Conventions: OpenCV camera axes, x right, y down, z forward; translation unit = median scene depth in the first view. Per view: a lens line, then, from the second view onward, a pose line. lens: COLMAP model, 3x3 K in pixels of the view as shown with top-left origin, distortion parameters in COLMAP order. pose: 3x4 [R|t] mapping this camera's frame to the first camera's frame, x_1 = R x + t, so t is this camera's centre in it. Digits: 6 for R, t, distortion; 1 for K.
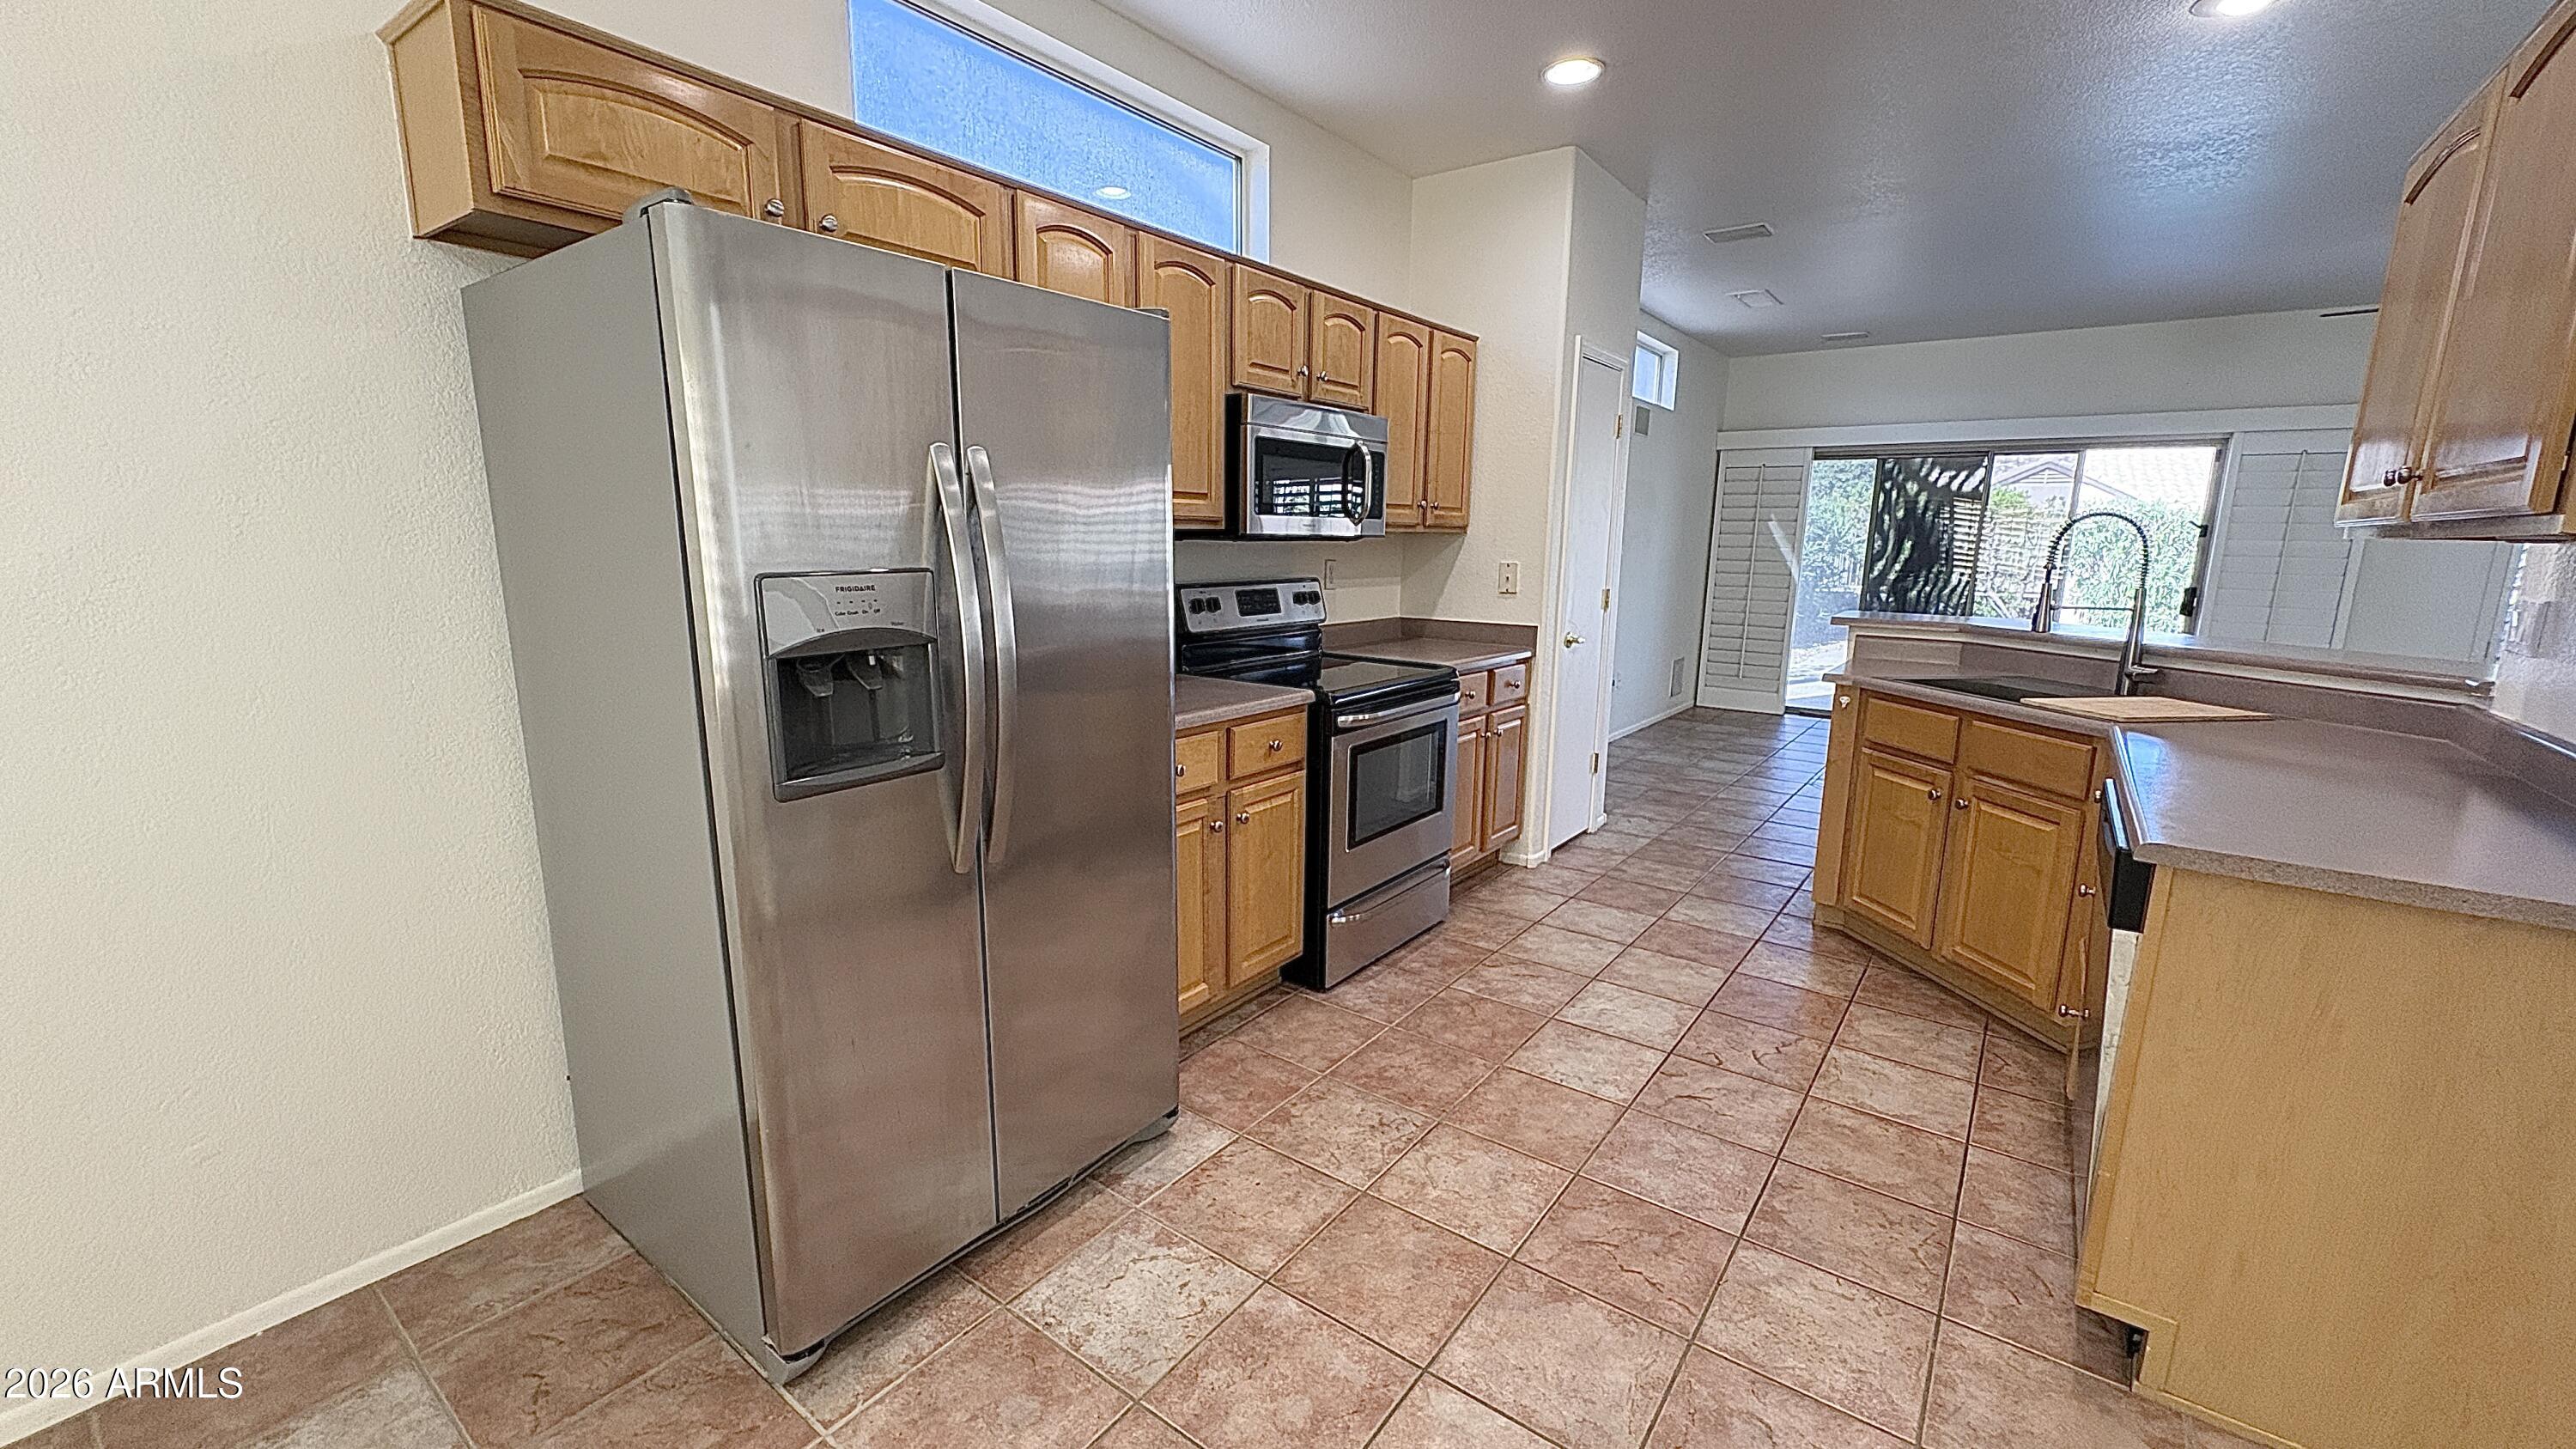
lens RADIAL K [[1022.3, 0, 1283.0], [0, 1022.3, 724.3], [0, 0, 1]] dist [0.000409, 0.000139]
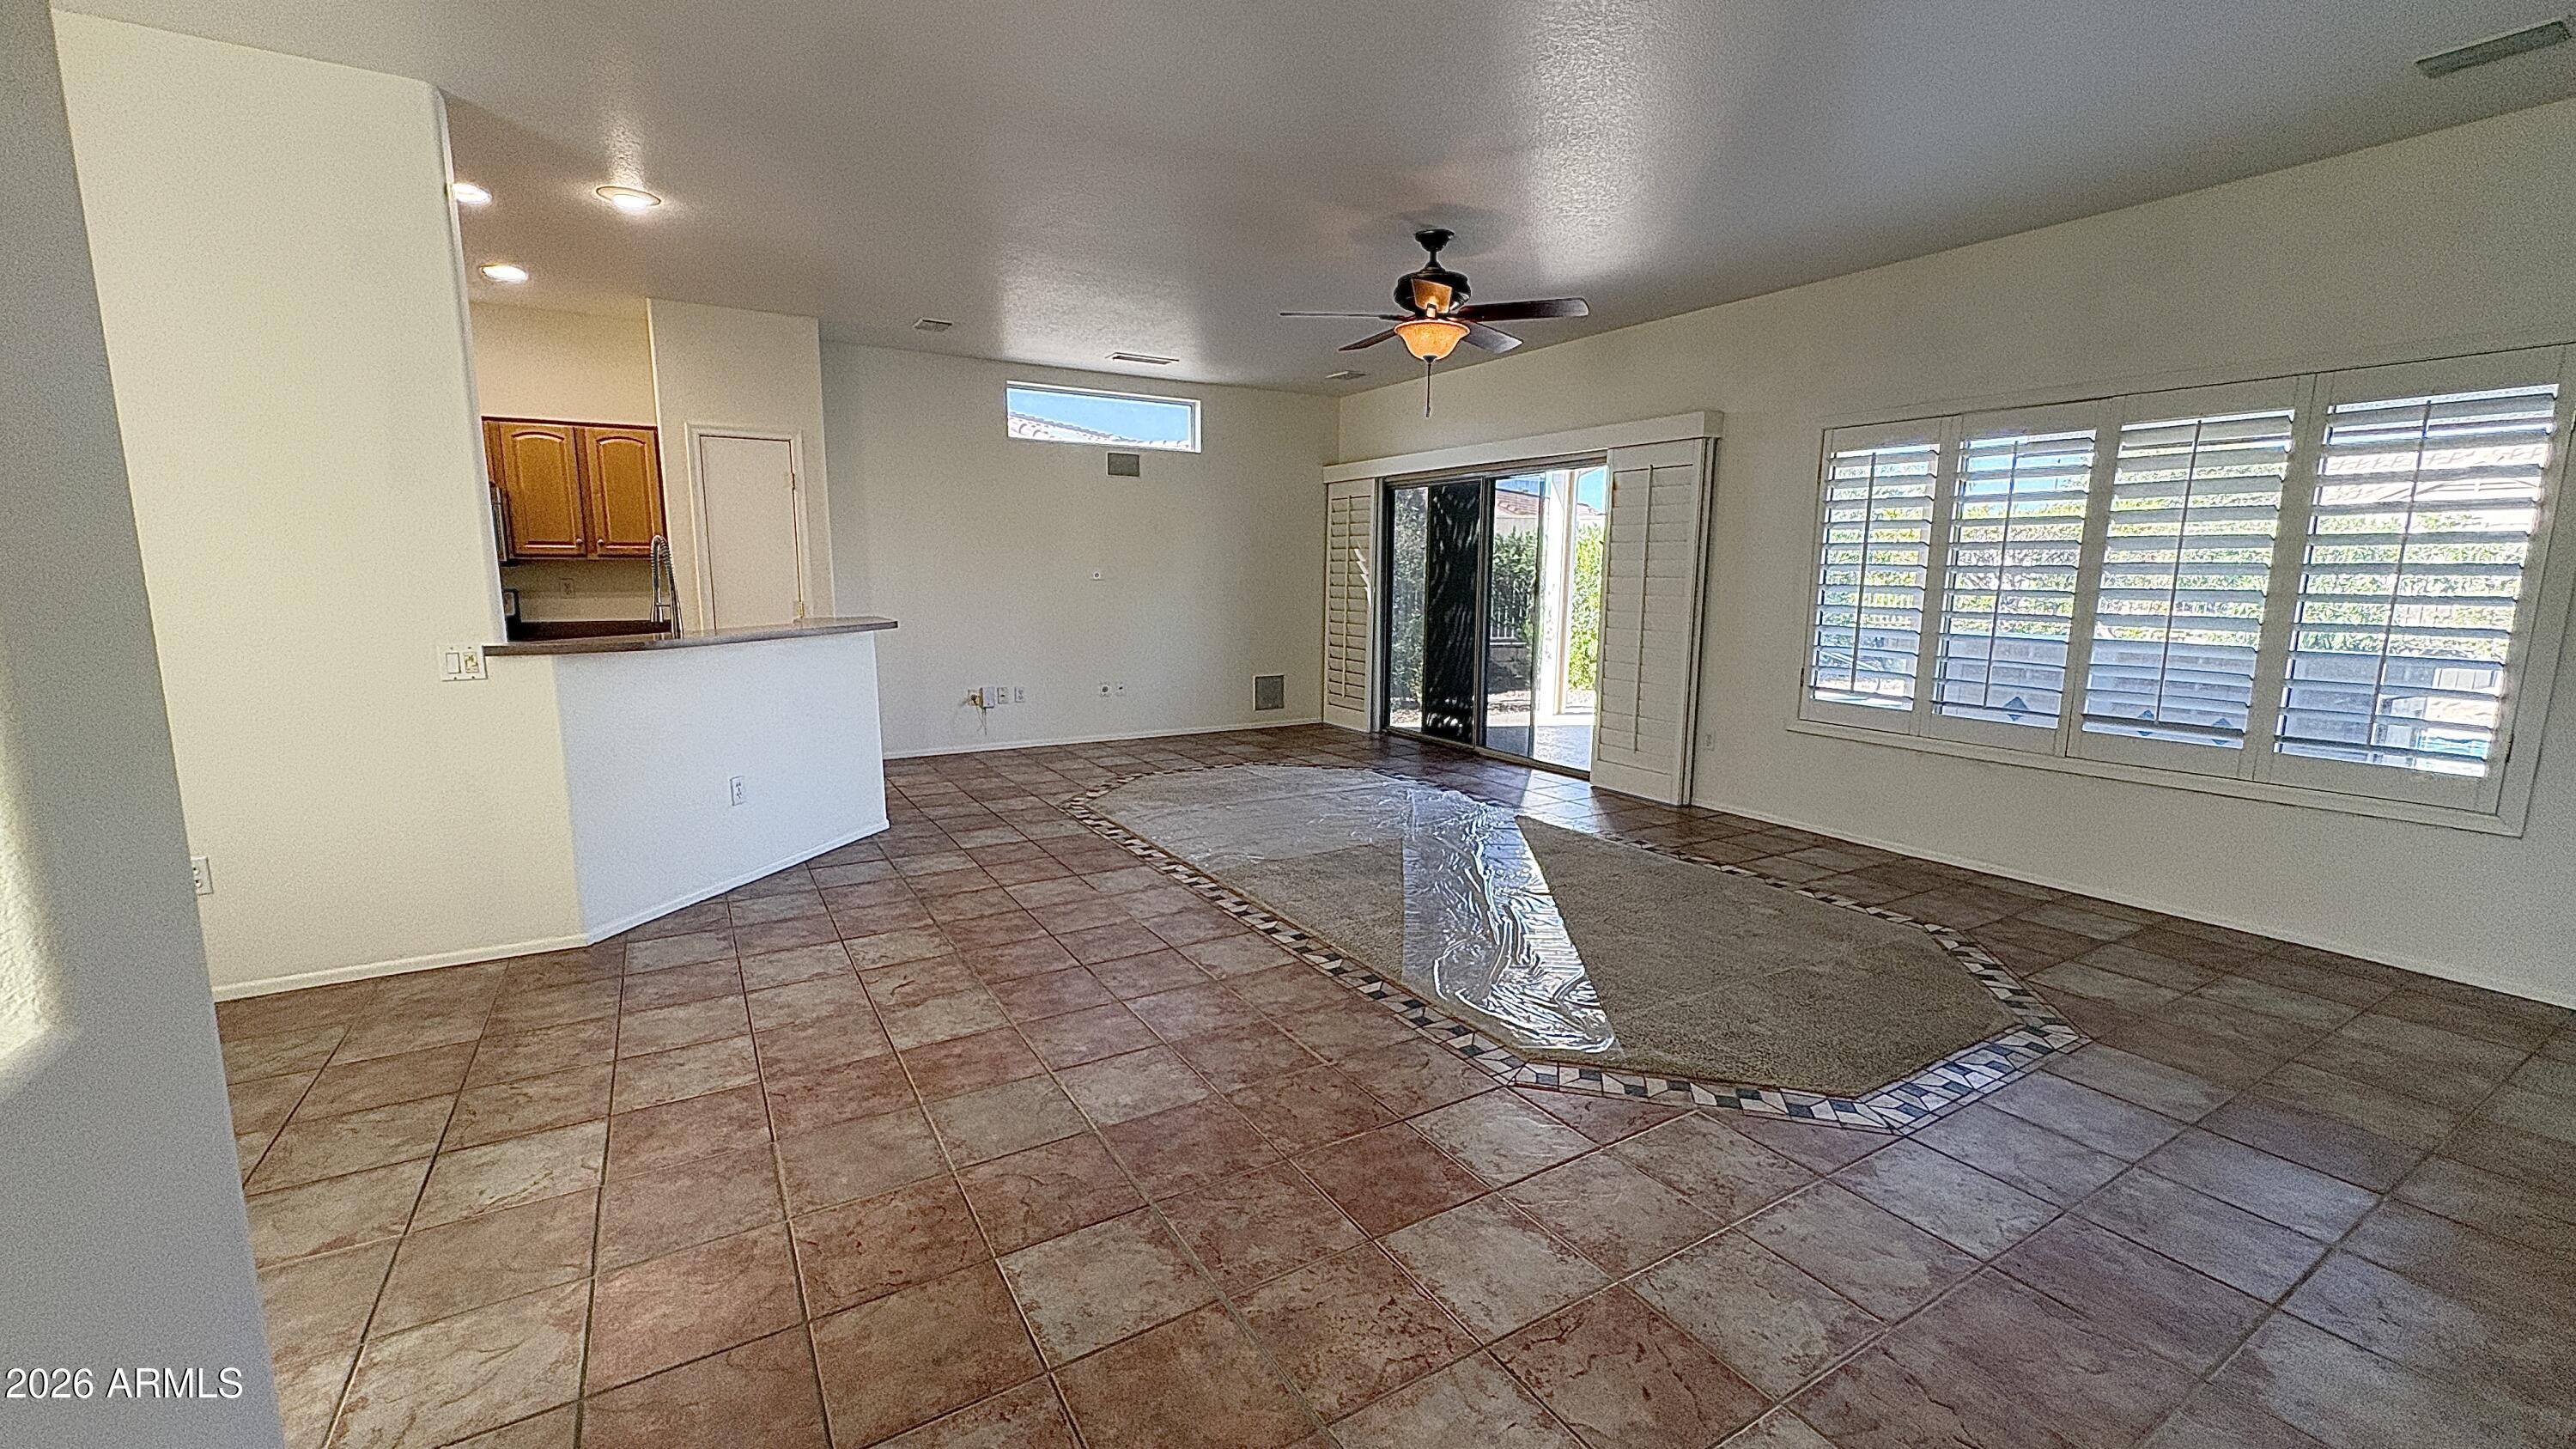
lens RADIAL K [[1022.3, 0, 1283.0], [0, 1022.3, 724.3], [0, 0, 1]] dist [0.000409, 0.000139]
pose [[0.926458, 0.046076, -0.373566, 2.126589], [-0.059943, 0.997874, -0.025583, 0.038155], [0.371593, 0.046095, 0.927251, 0.001542]]
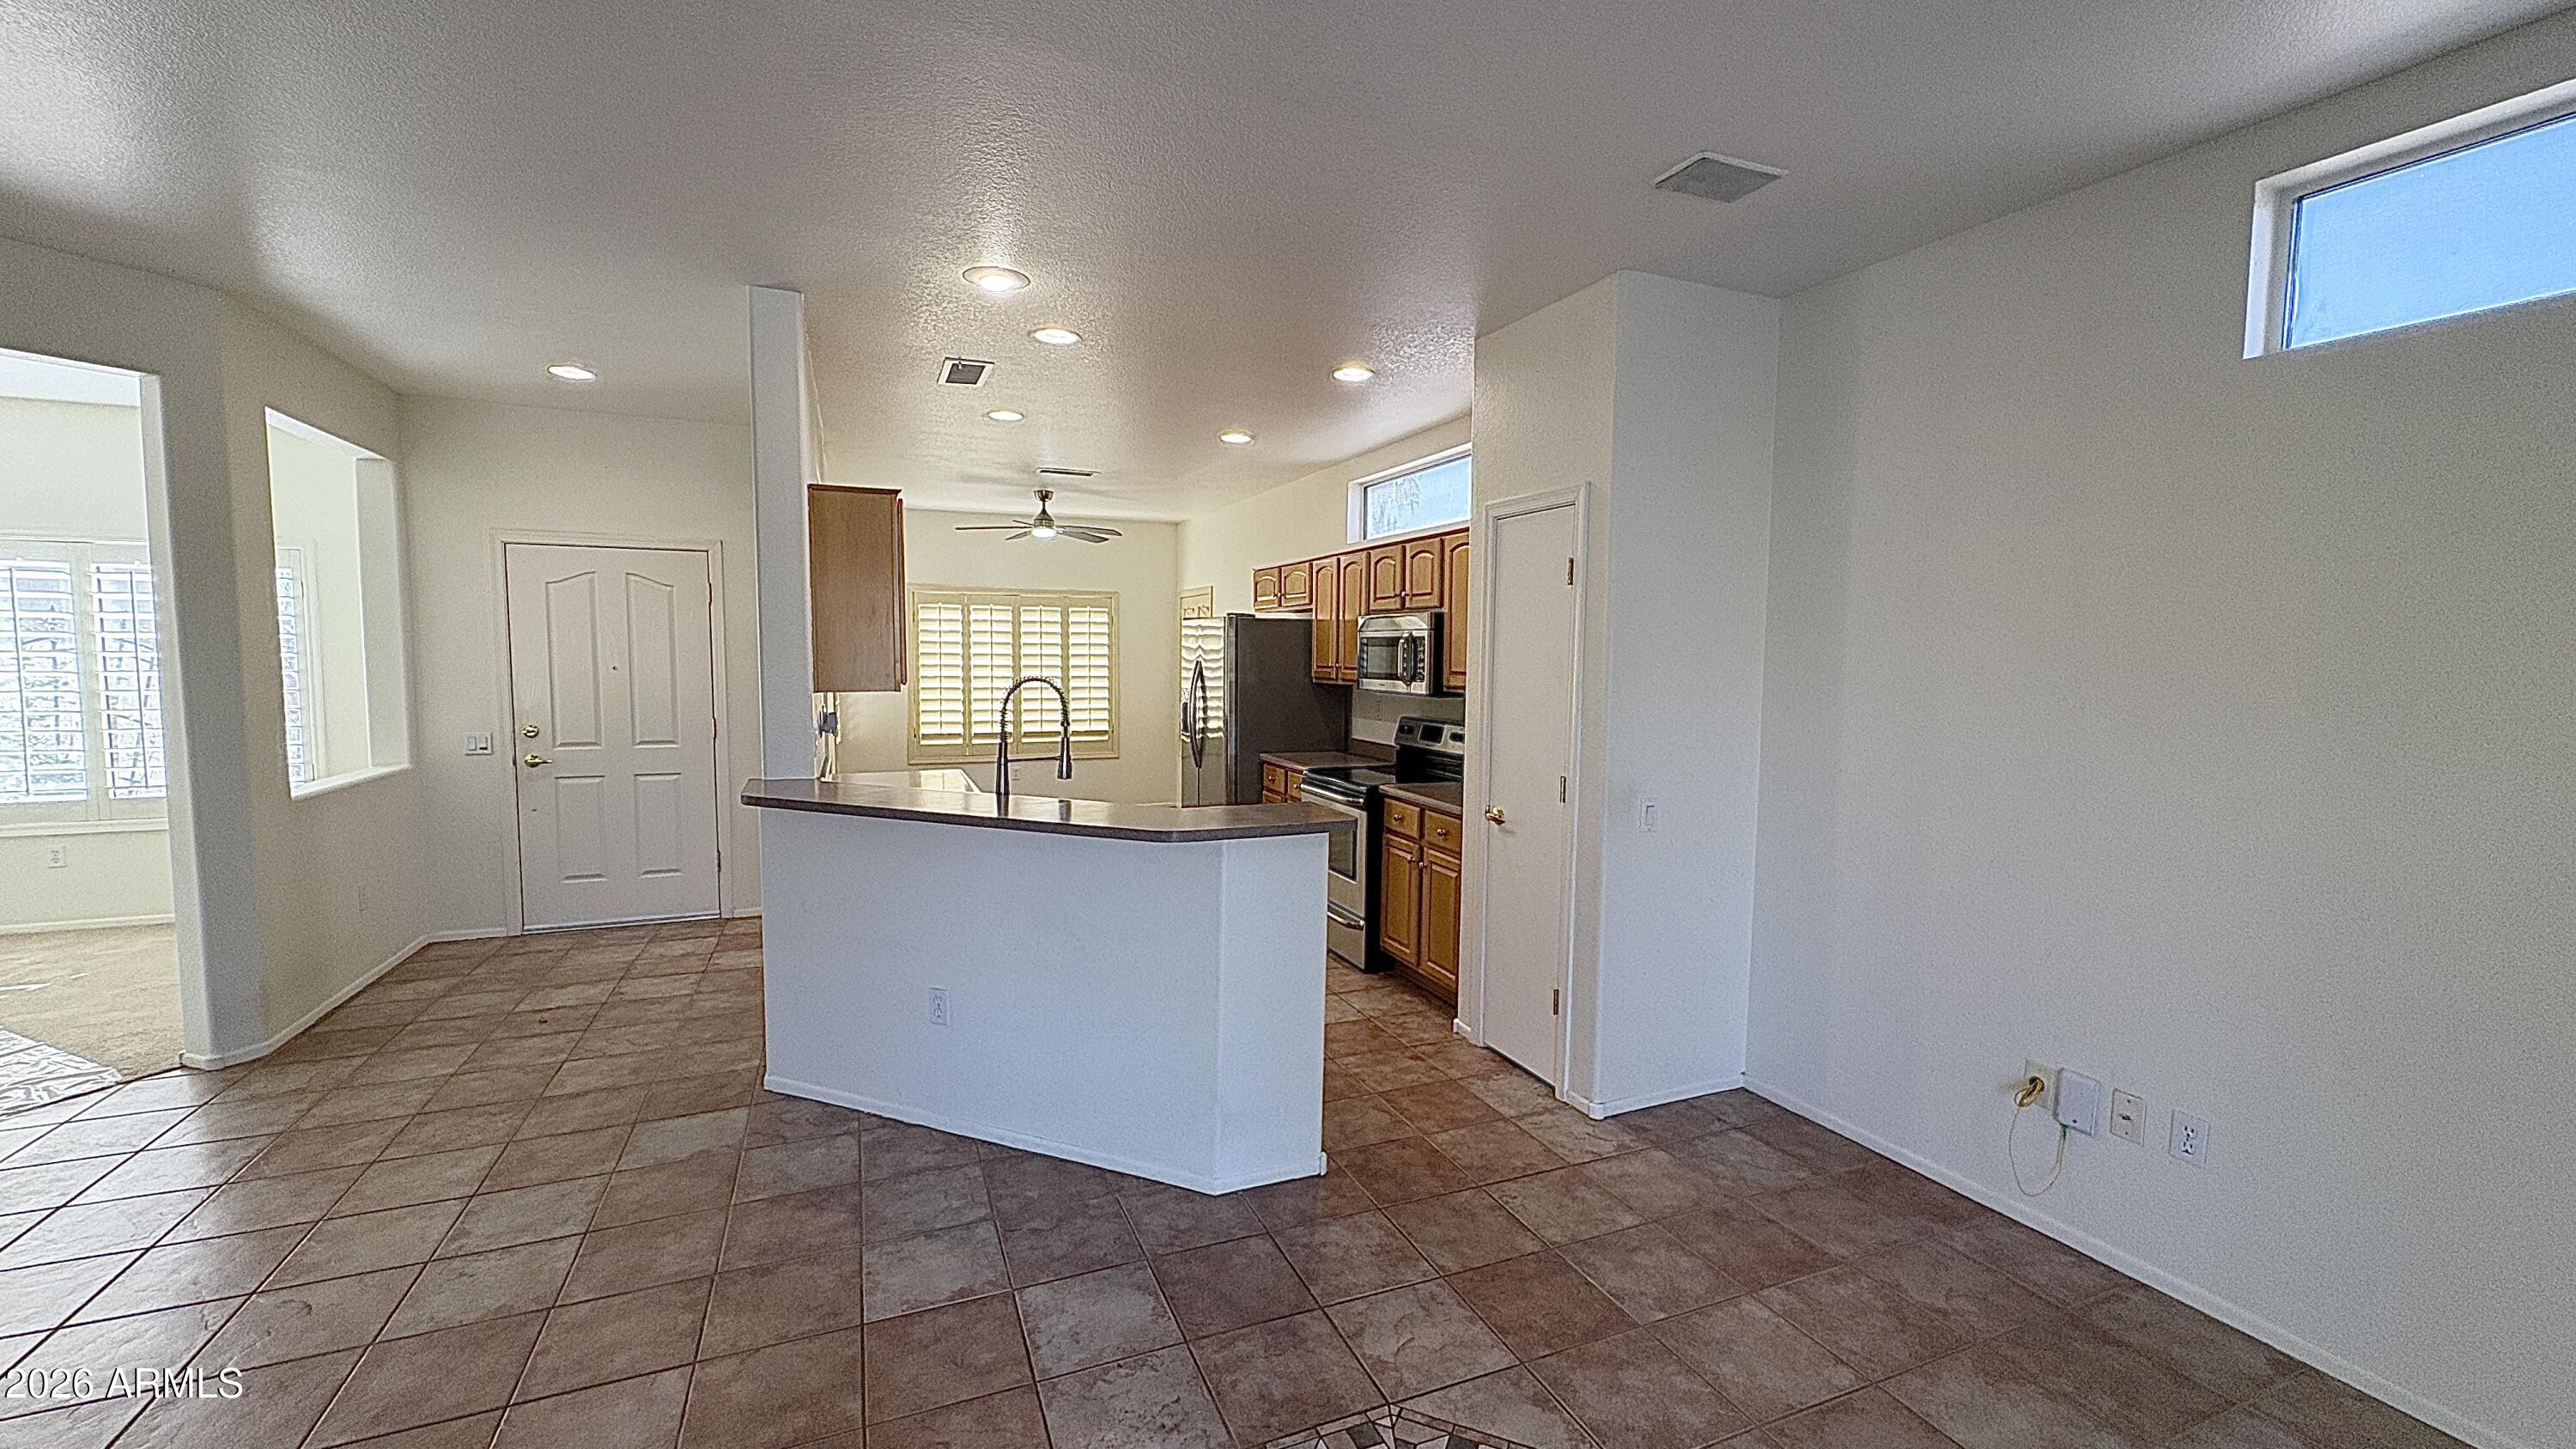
lens RADIAL K [[1022.3, 0, 1283.0], [0, 1022.3, 724.3], [0, 0, 1]] dist [0.000409, 0.000139]
pose [[-0.502170, 0.040968, -0.863798, 1.644420], [-0.178739, 0.972391, 0.150029, -0.374571], [0.846095, 0.229734, -0.480983, 1.781479]]
